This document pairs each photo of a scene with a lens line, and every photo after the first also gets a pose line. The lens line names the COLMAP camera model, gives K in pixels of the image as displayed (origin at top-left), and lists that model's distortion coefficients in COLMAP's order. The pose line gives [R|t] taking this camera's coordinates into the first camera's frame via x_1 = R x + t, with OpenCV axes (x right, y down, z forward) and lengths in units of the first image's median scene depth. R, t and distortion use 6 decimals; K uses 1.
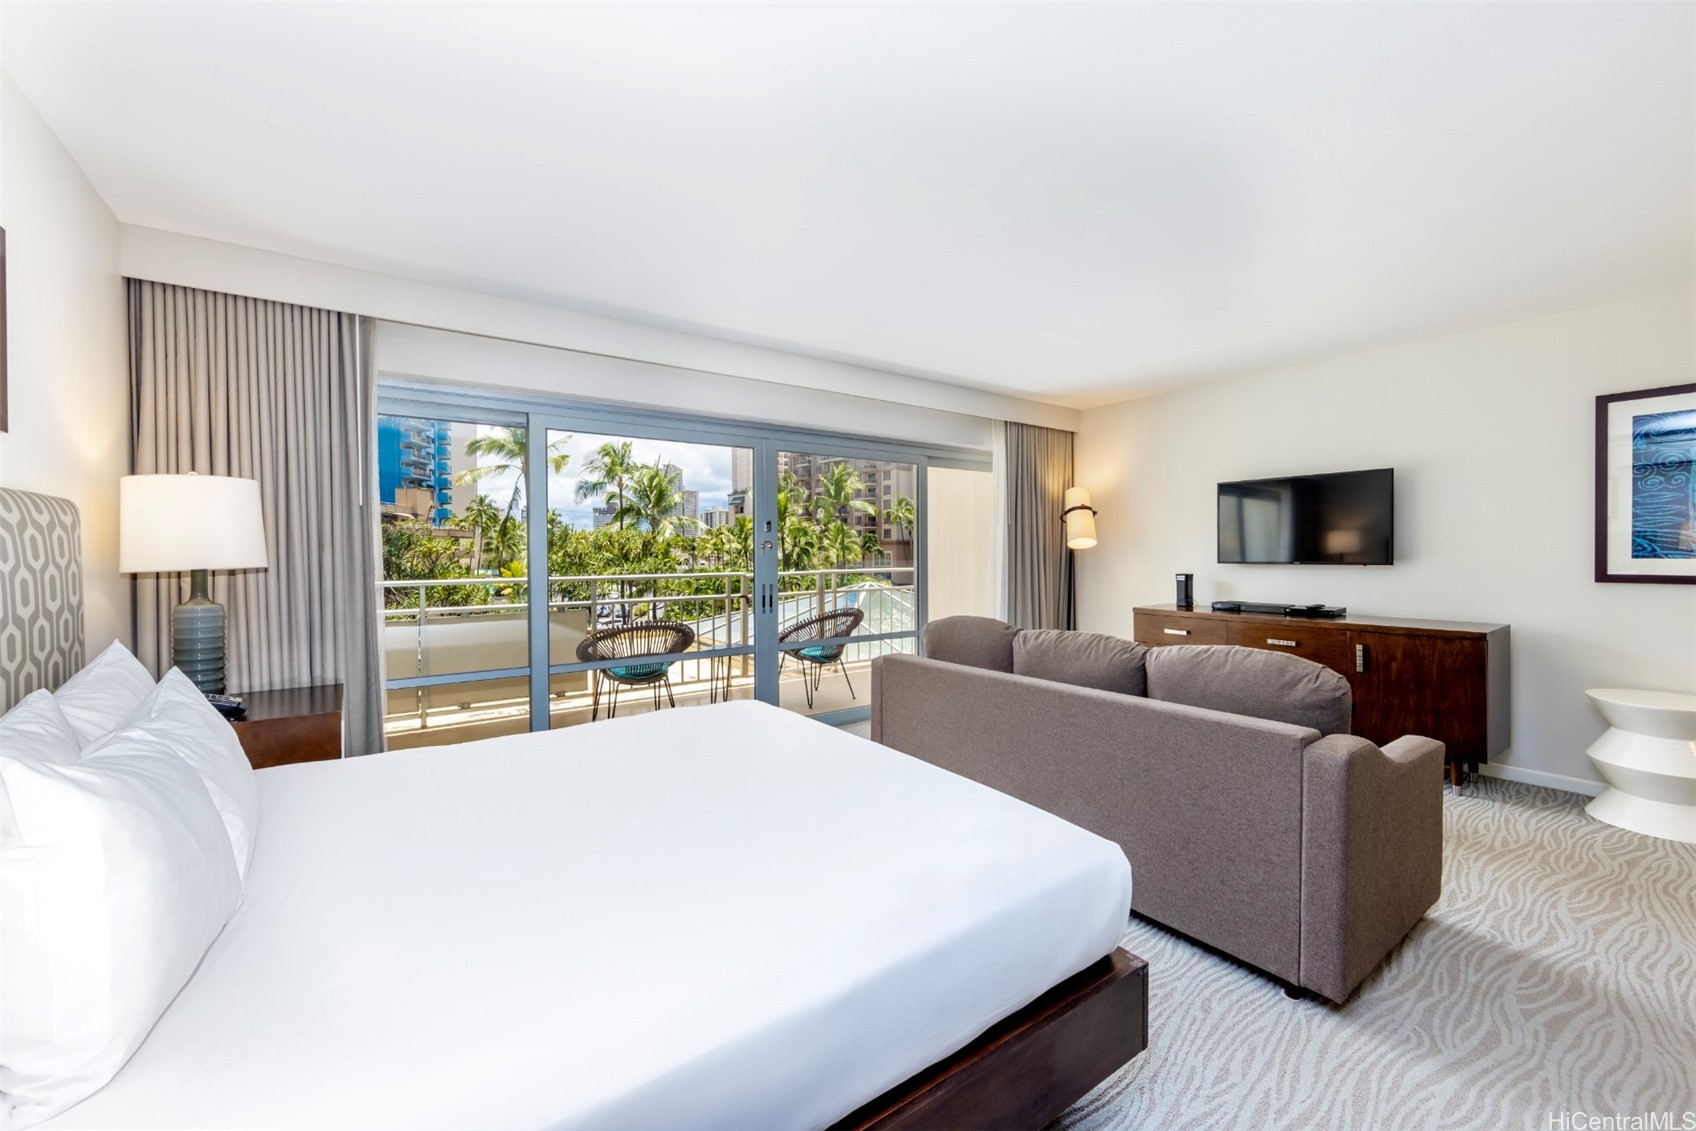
lens RADIAL K [[674.7, 0, 827.9], [0, 674.7, 554.4], [0, 0, 1]] dist [-0.004499, 0.000293]
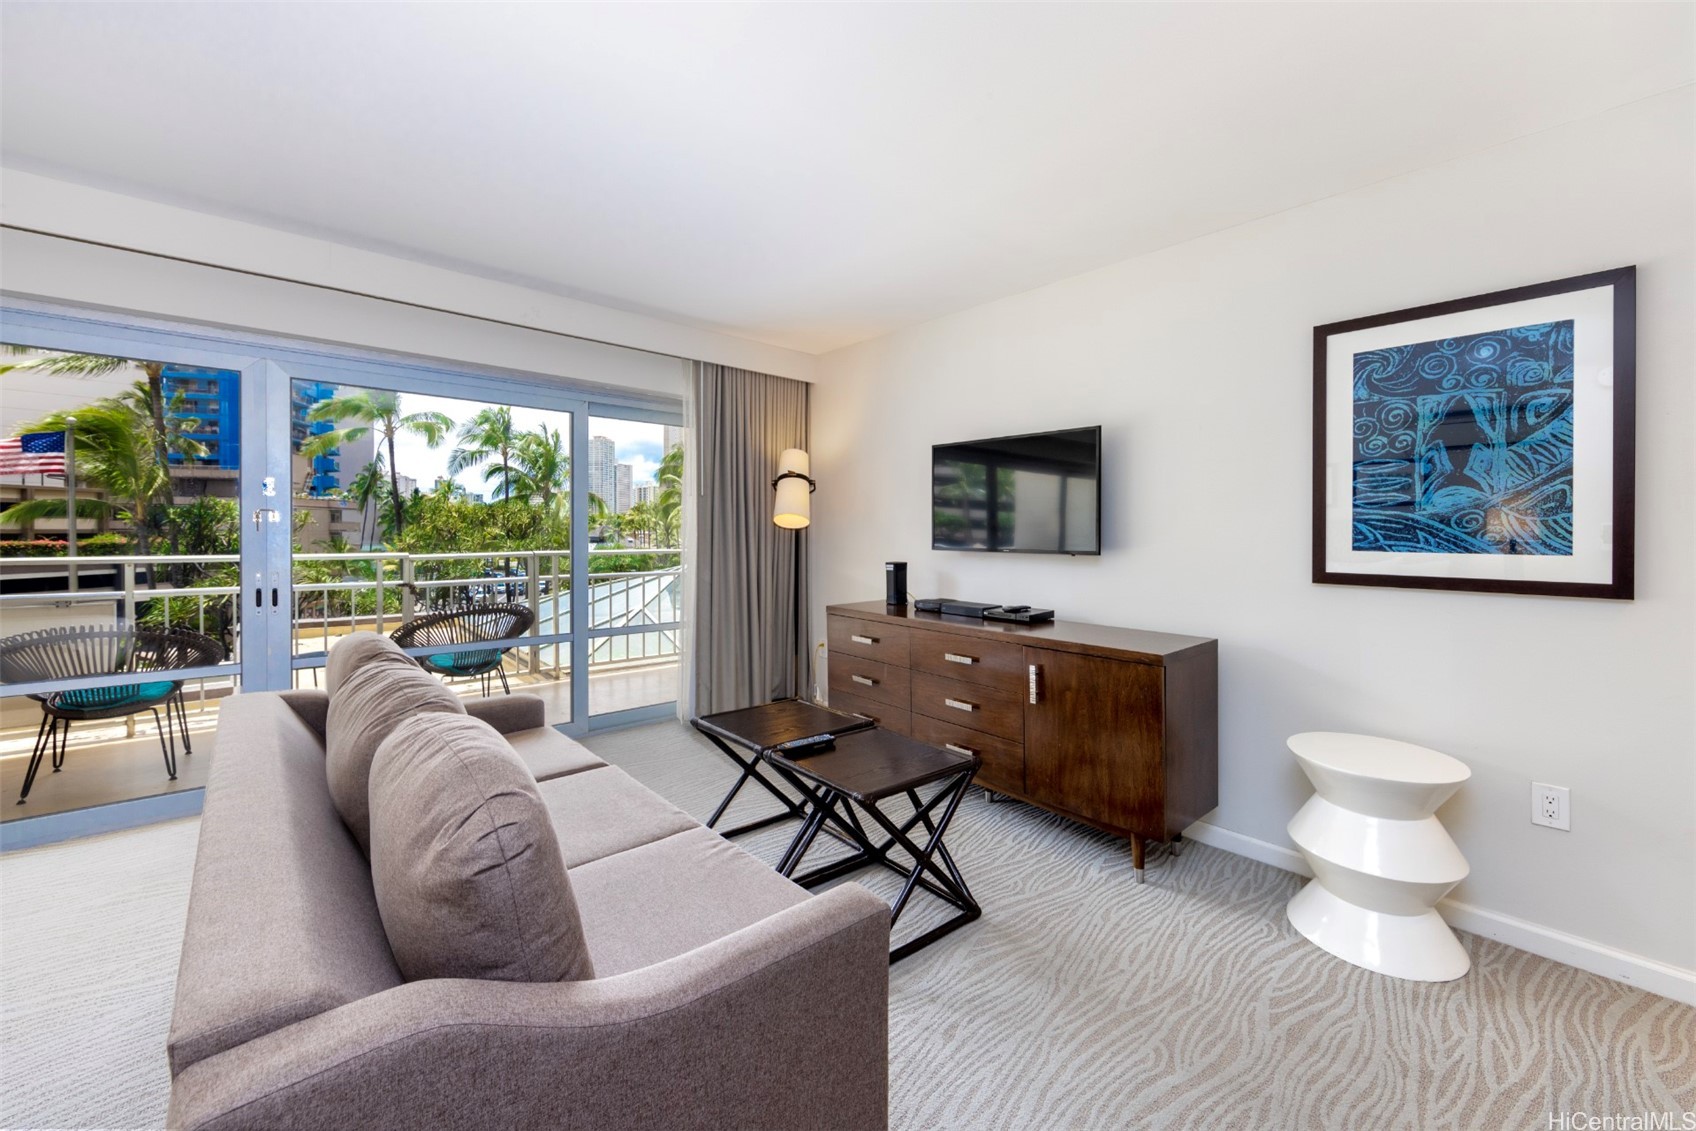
lens RADIAL K [[674.7, 0, 856.0], [0, 674.7, 530.4], [0, 0, 1]] dist [-0.004499, 0.000293]
pose [[0.990760, 0.016581, 0.134611, 0.339276], [-0.015615, 0.999844, -0.008232, -0.000889], [-0.134726, 0.006054, 0.990864, 0.210162]]
